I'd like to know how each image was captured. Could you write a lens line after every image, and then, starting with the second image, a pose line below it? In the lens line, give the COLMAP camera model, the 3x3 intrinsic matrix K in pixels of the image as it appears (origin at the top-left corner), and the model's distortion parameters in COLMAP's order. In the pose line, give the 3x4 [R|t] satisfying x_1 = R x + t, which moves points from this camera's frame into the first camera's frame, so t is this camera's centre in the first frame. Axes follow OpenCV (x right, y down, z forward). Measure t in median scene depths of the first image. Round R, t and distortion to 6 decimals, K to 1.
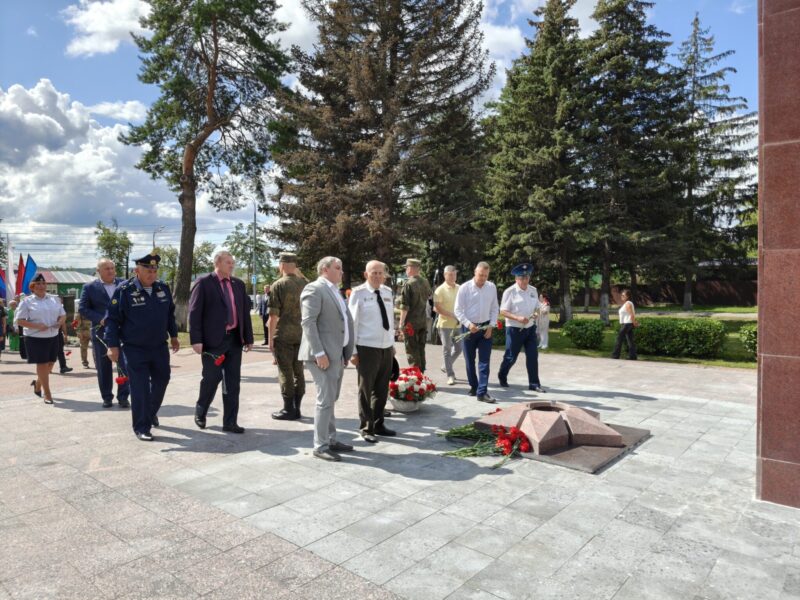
lens RADIAL K [[543.1, 0, 397.9], [0, 543.1, 296.8], [0, 0, 1]] dist [0.046337, -0.047566]
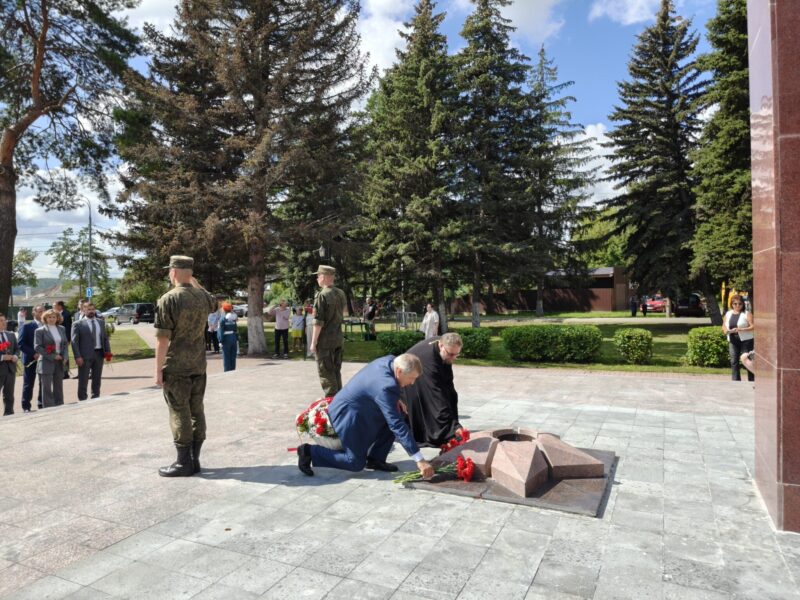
lens RADIAL K [[543.1, 0, 403.5], [0, 543.1, 296.6], [0, 0, 1]] dist [0.046337, -0.047566]
pose [[0.964154, -0.012197, 0.265064, -0.027984], [0.017412, 0.999698, -0.017336, -0.001322], [-0.264772, 0.021330, 0.964075, 0.047828]]
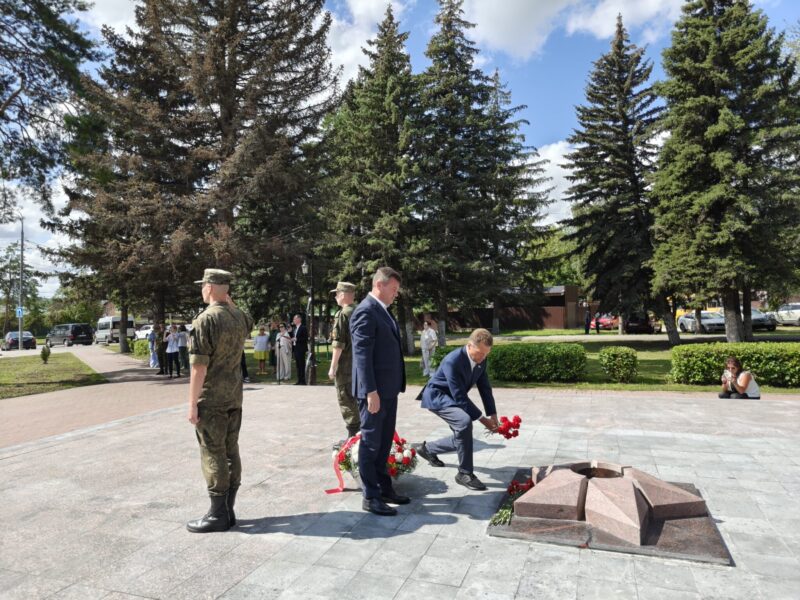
lens RADIAL K [[543.1, 0, 400.1], [0, 543.1, 295.5], [0, 0, 1]] dist [0.046337, -0.047566]
pose [[0.934147, -0.003413, 0.356872, -0.061109], [0.023271, 0.998409, -0.051366, -0.002925], [-0.356129, 0.056288, 0.932740, 0.082555]]
